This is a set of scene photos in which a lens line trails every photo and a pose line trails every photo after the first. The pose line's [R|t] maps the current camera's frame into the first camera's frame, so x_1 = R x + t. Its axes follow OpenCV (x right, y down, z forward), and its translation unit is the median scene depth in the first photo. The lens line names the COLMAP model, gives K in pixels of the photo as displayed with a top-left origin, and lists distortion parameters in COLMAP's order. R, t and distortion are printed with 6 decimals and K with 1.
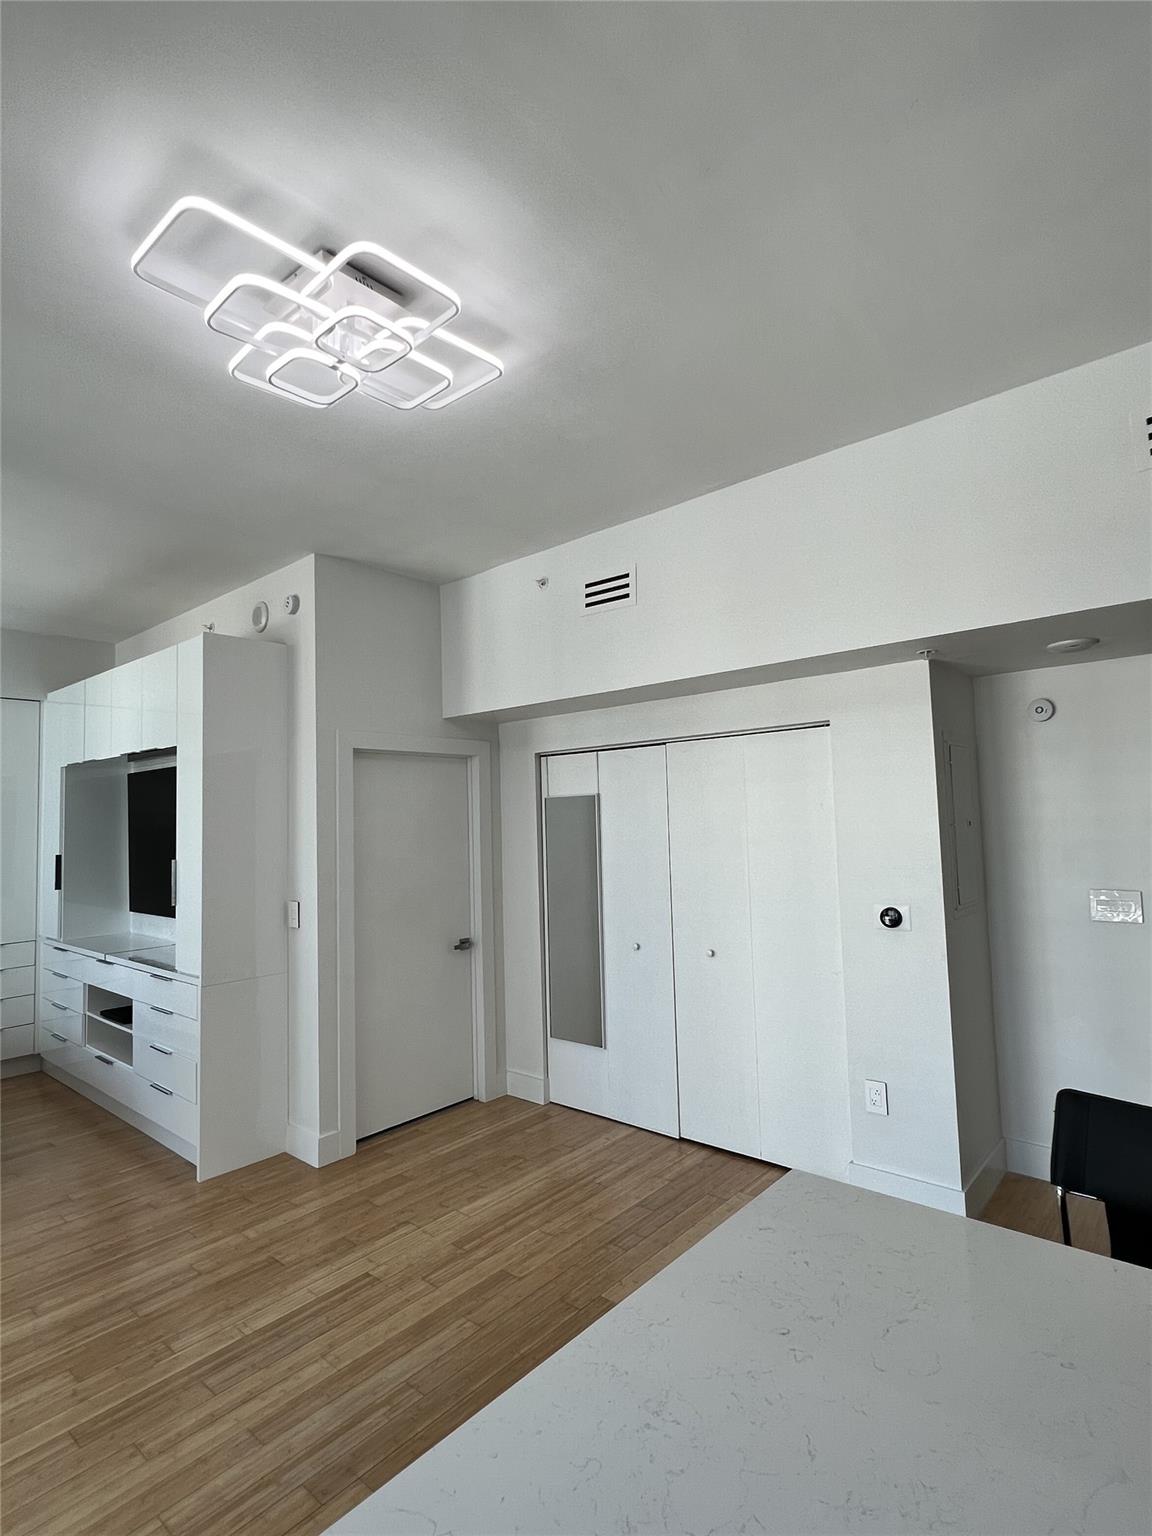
lens RADIAL K [[789.1, 0, 576.0], [0, 789.1, 768.0], [0, 0, 1]] dist [0.004279, 0.000521]
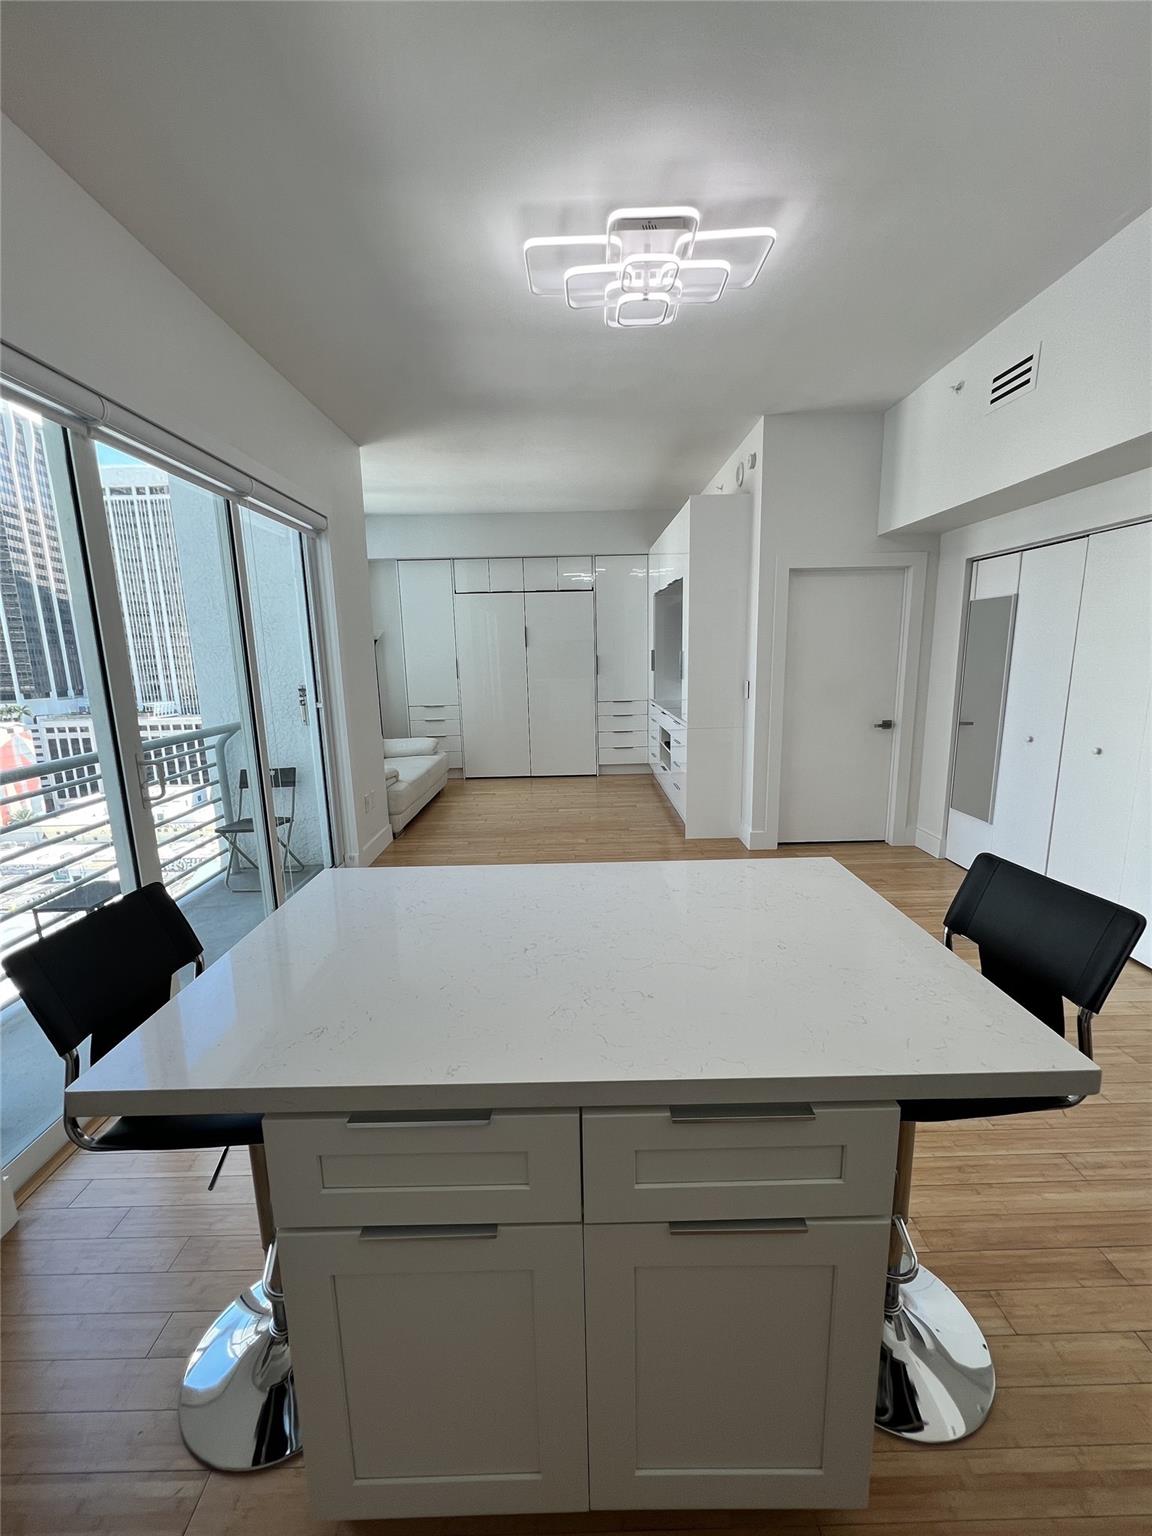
lens RADIAL K [[611.3, 0, 576.0], [0, 611.3, 768.0], [0, 0, 1]] dist [-0.000347, -0.000116]
pose [[0.663505, 0.152111, -0.732545, 0.270365], [0.056325, 0.966180, 0.251641, 0.018859], [0.746048, -0.208226, 0.632498, 0.003439]]
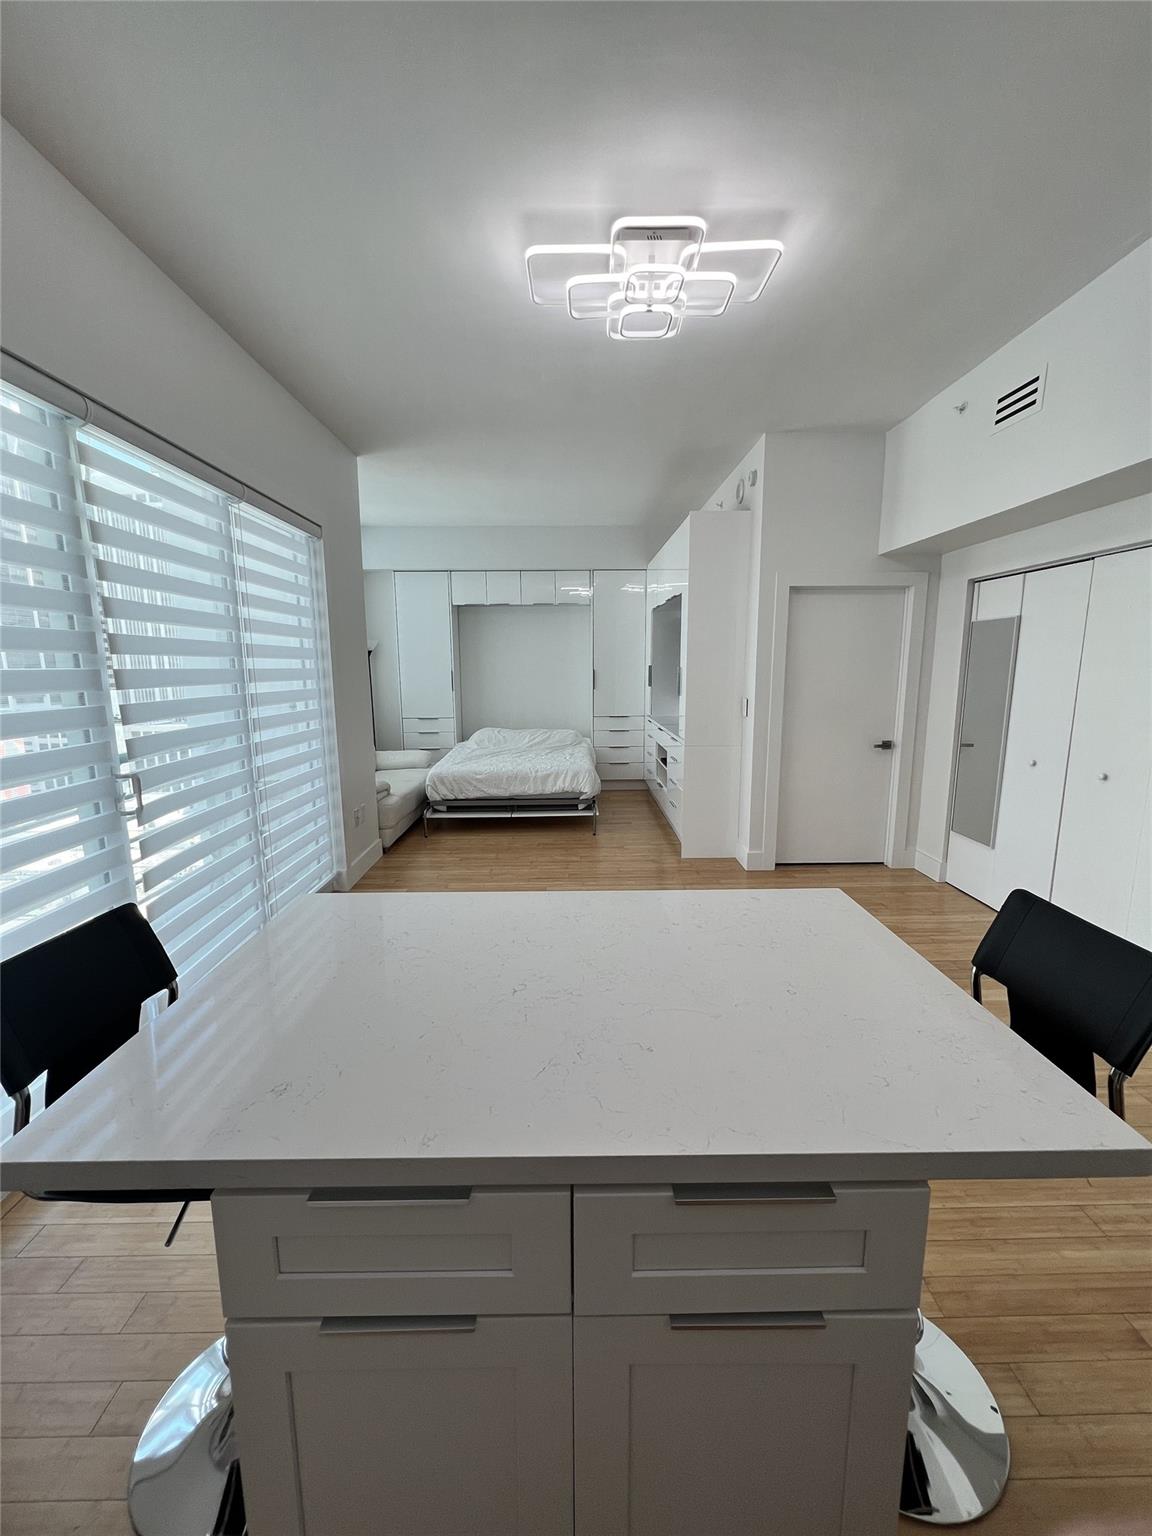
lens RADIAL K [[611.3, 0, 576.0], [0, 611.3, 768.0], [0, 0, 1]] dist [-0.000347, -0.000116]
pose [[0.667614, 0.146646, -0.729922, 0.254908], [0.039887, 0.971956, 0.231755, 0.017753], [0.743438, -0.183837, 0.643042, 0.016458]]
